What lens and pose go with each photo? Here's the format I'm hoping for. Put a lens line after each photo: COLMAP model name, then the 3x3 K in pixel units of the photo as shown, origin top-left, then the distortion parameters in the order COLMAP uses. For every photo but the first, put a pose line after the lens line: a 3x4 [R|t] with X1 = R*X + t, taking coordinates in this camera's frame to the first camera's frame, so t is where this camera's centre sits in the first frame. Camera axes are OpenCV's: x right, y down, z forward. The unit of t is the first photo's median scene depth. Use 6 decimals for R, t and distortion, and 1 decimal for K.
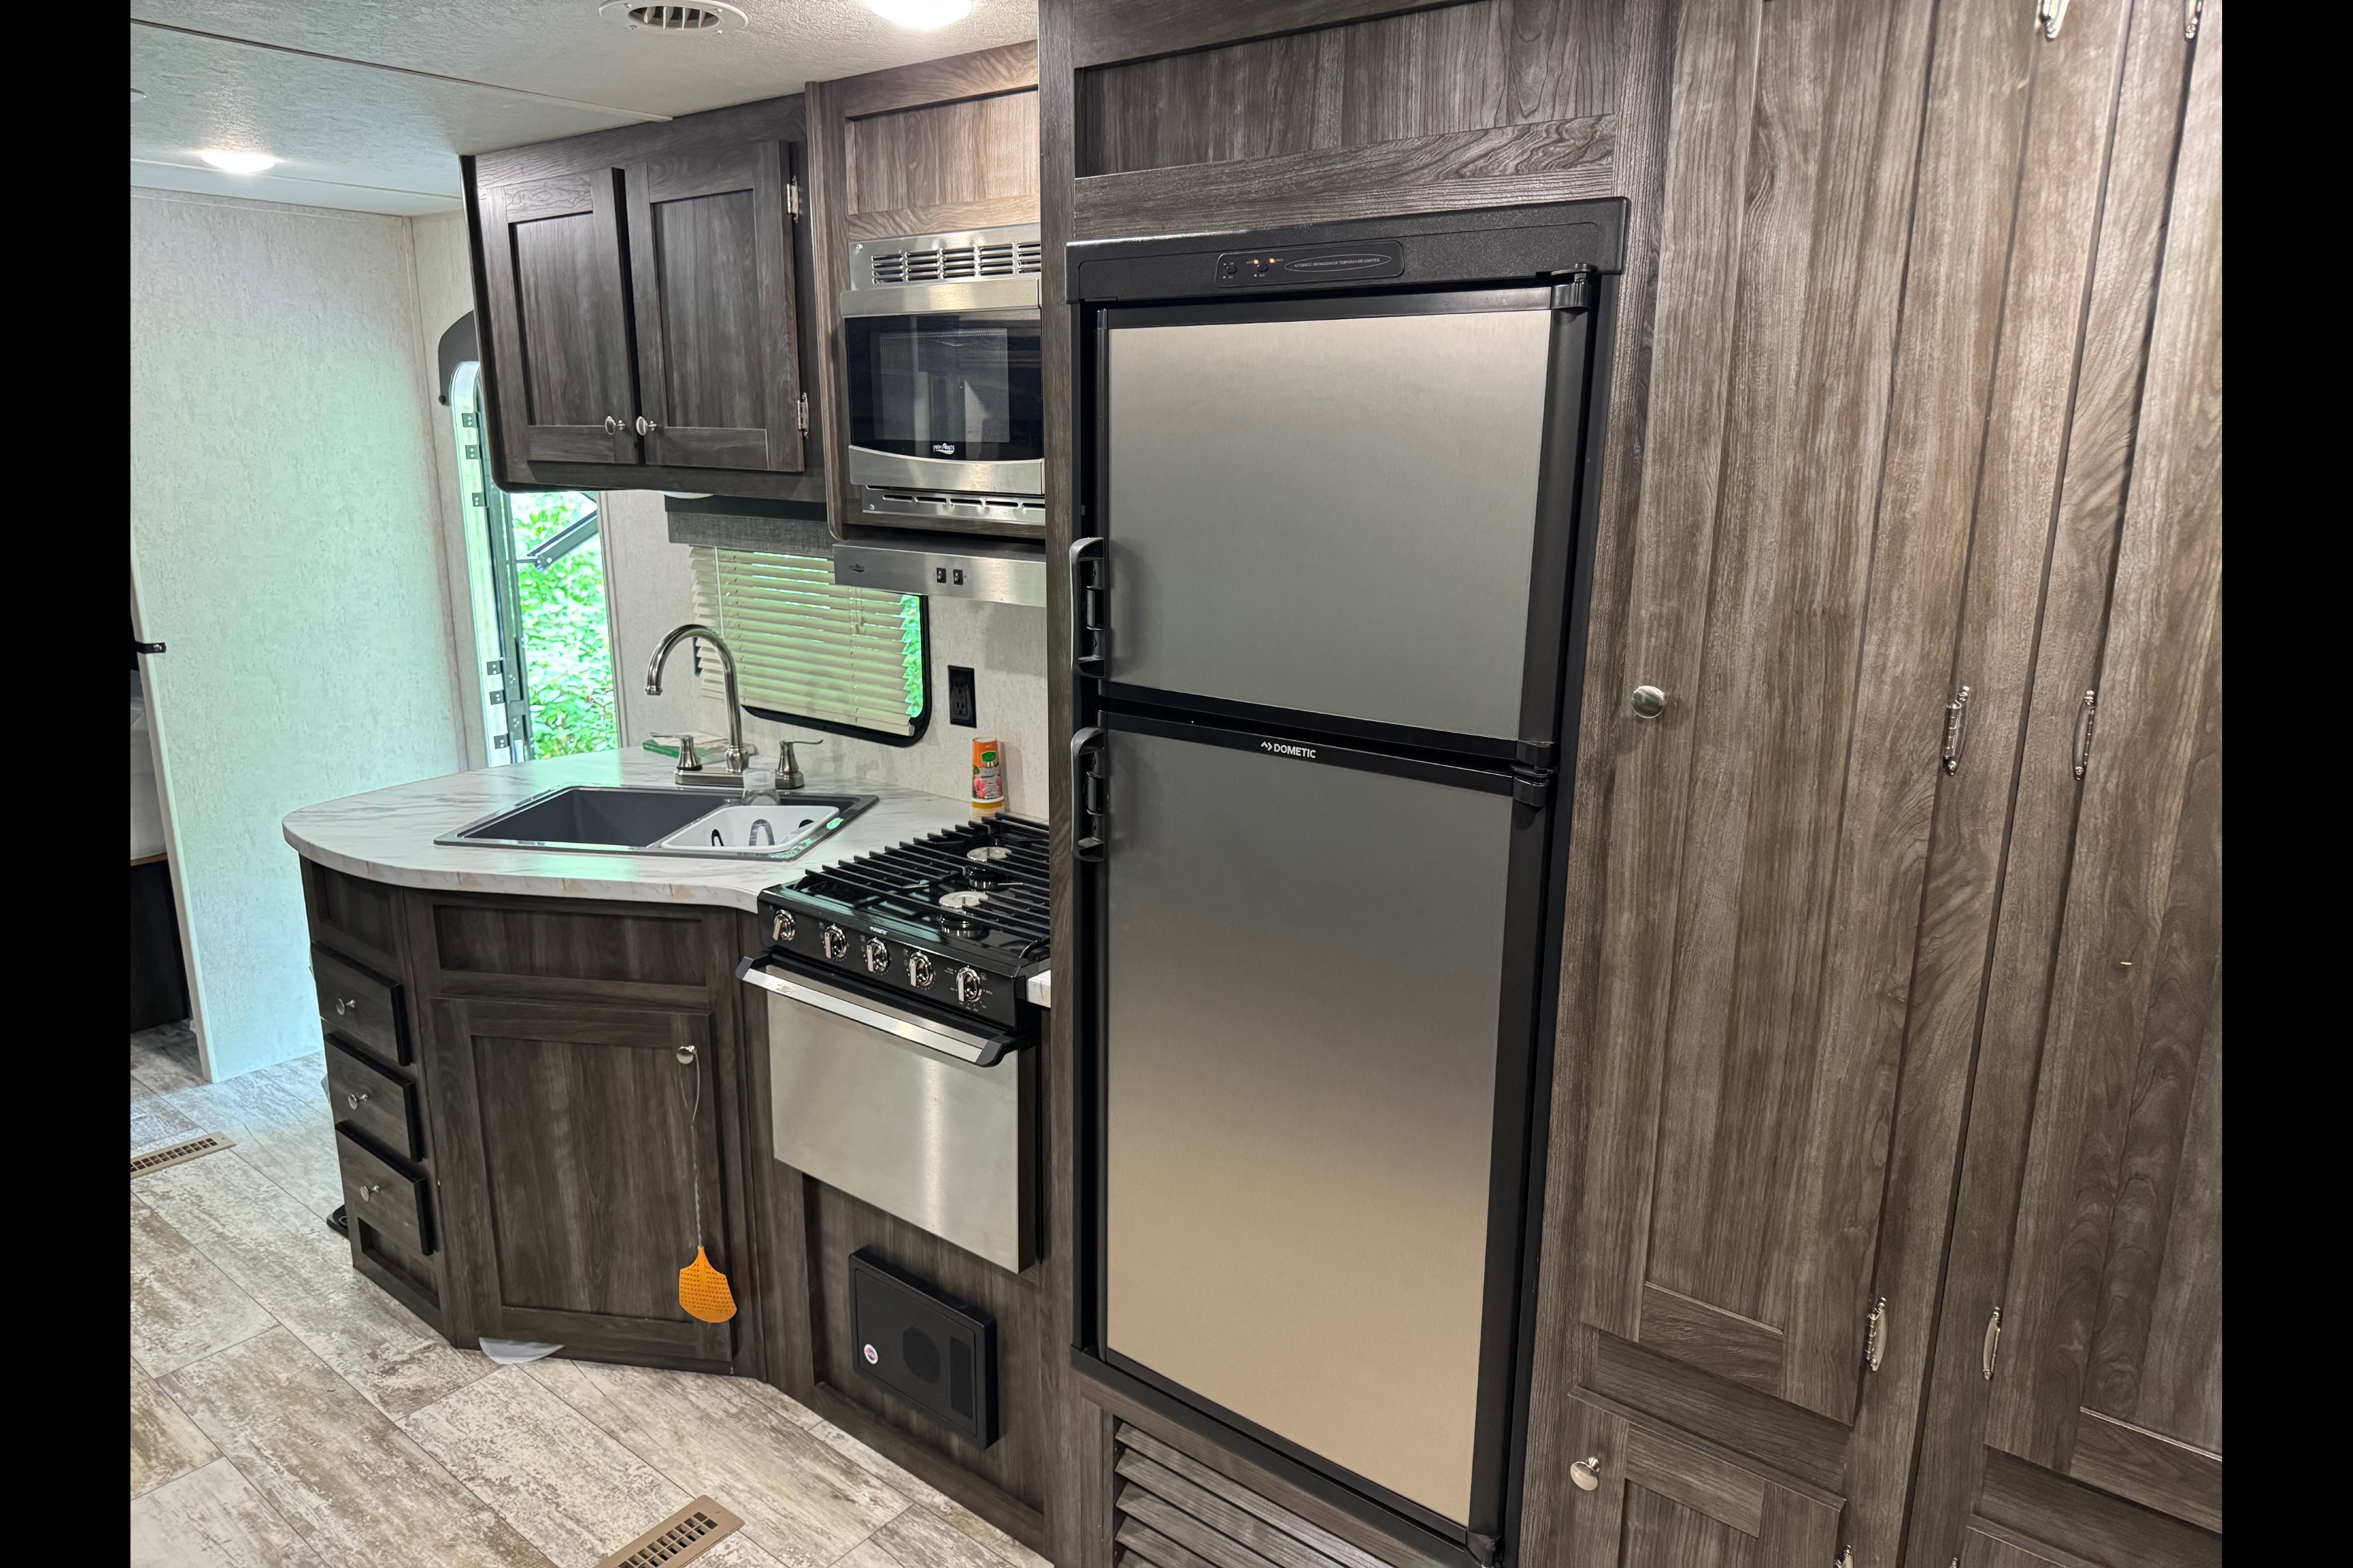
lens RADIAL K [[1506.4, 0, 1175.0], [0, 1506.4, 784.2], [0, 0, 1]] dist [-0.002210, -0.000429]
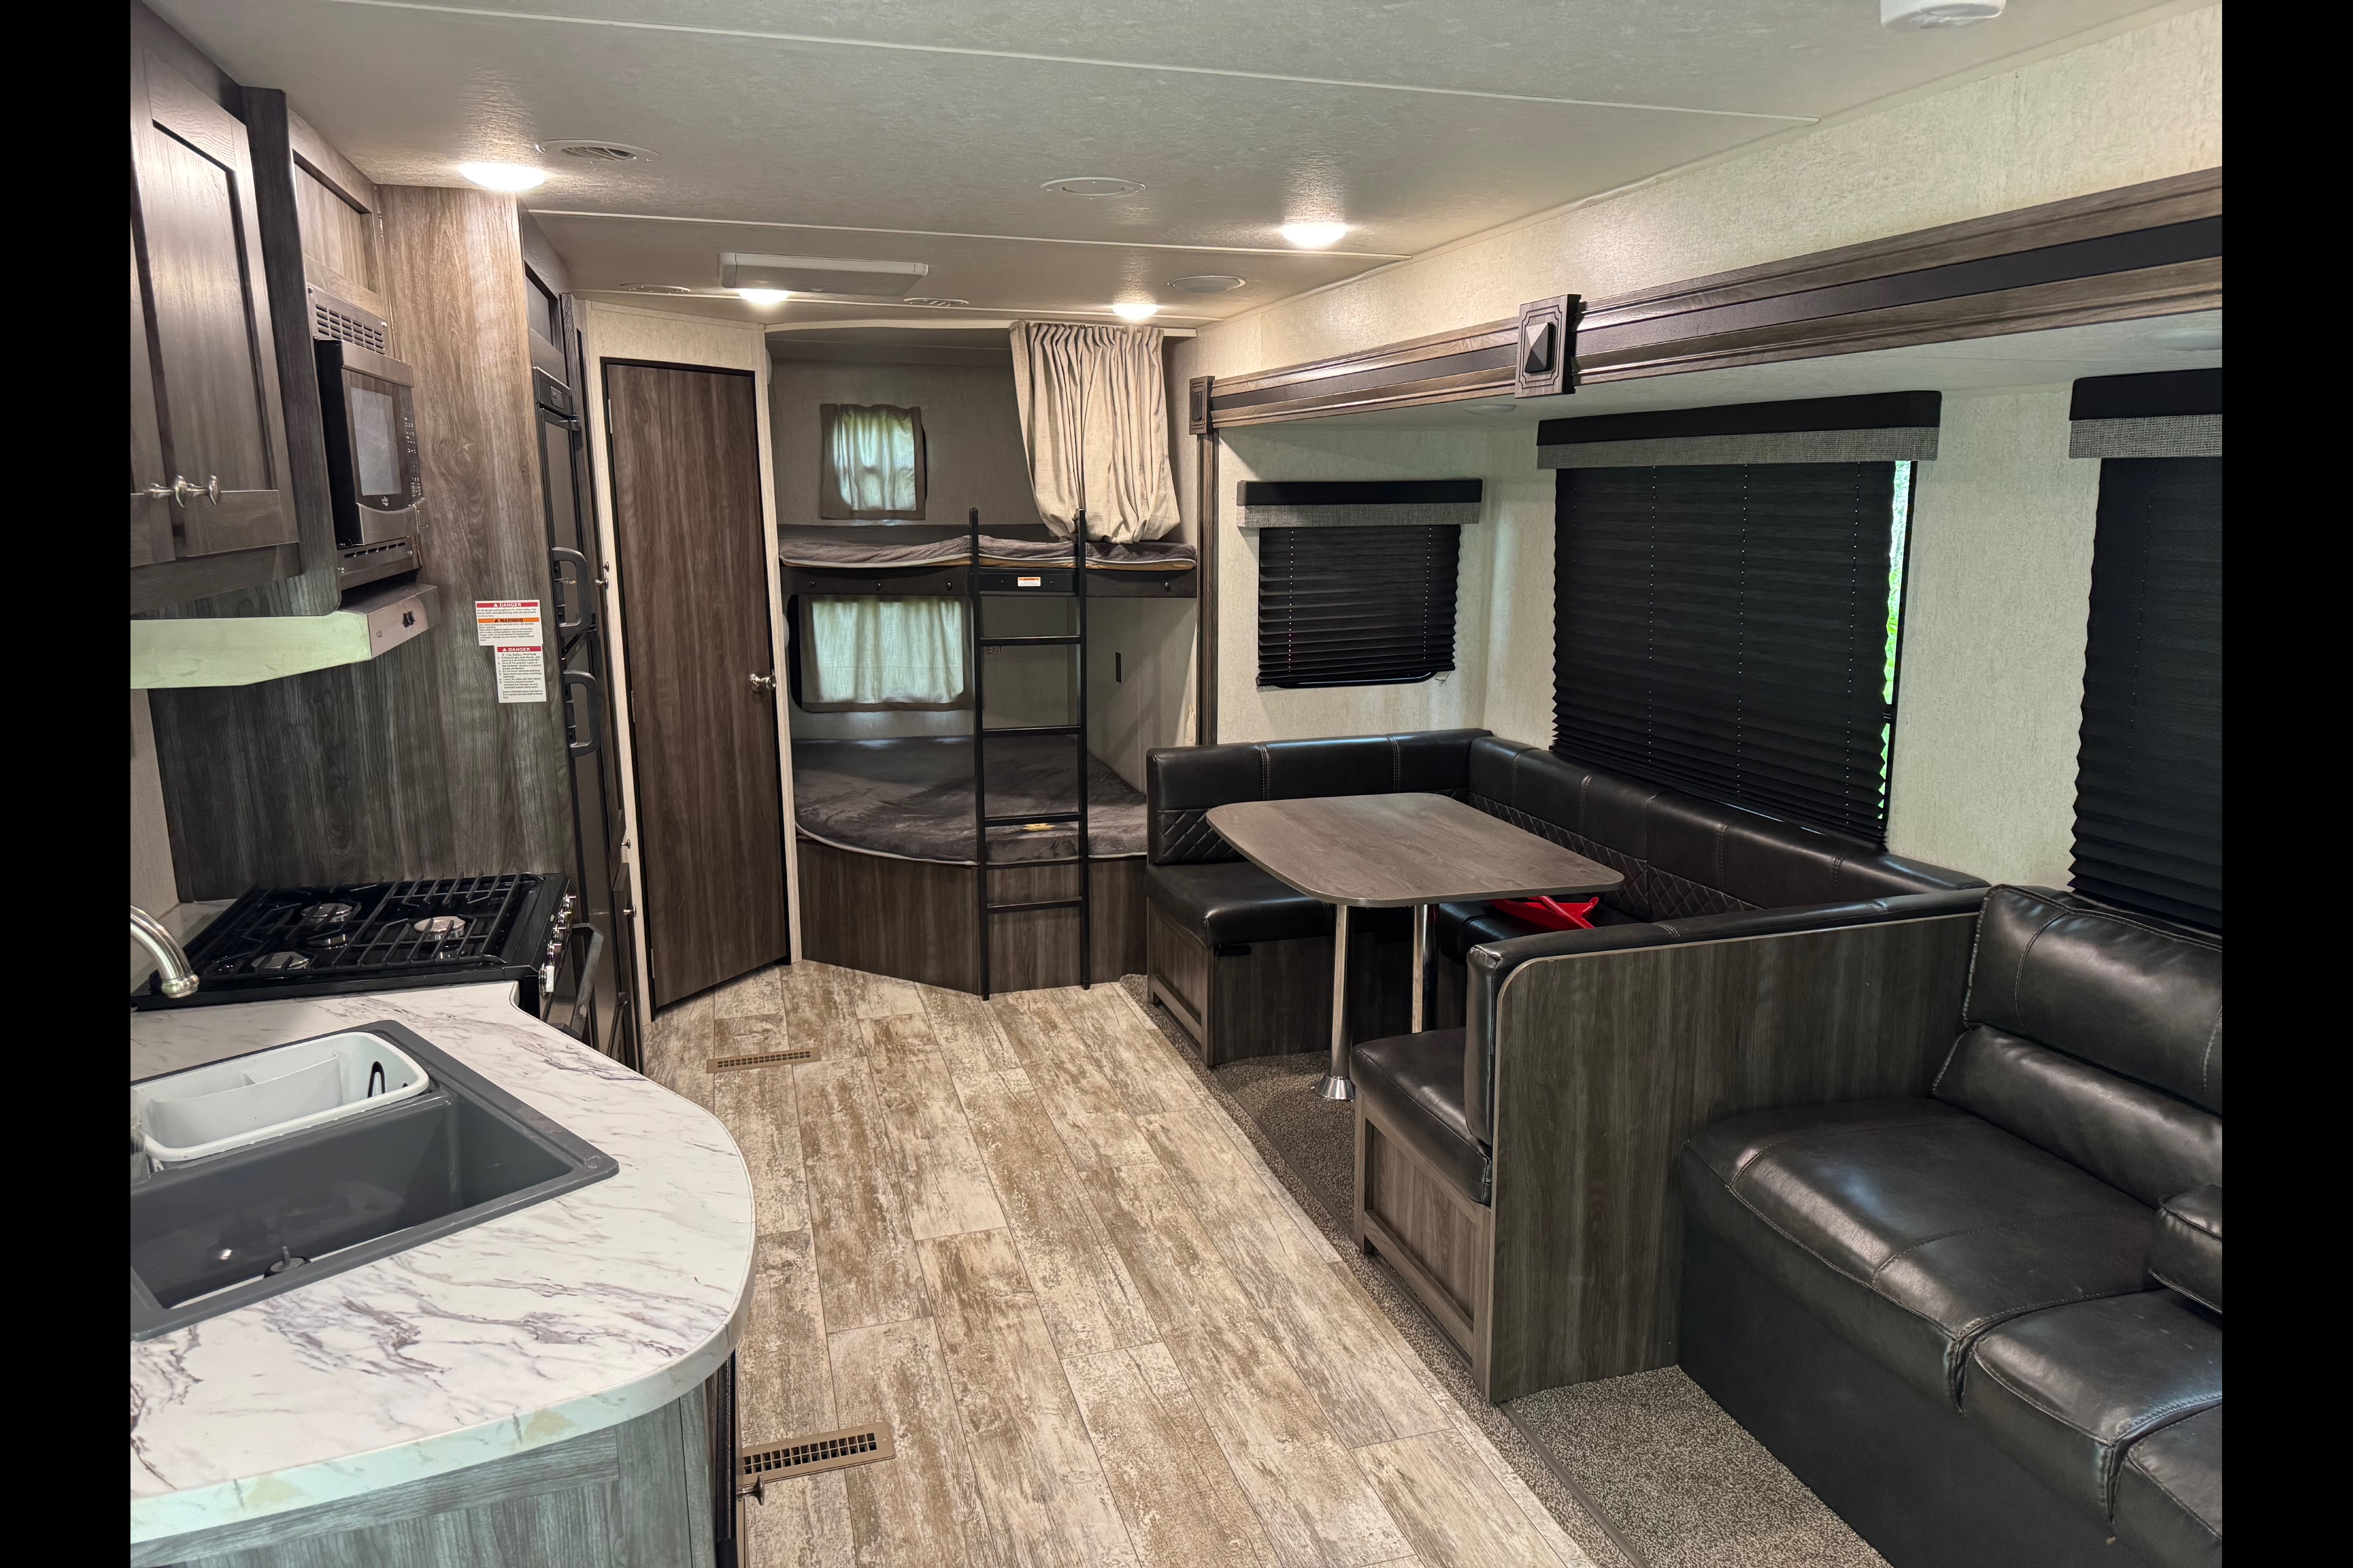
lens RADIAL K [[1506.4, 0, 1179.0], [0, 1506.4, 780.9], [0, 0, 1]] dist [-0.002210, -0.000429]
pose [[-0.823795, -0.113656, 0.555377, -1.553642], [0.134062, 0.912847, 0.385666, -0.427765], [-0.550807, 0.392165, -0.736762, 1.727532]]
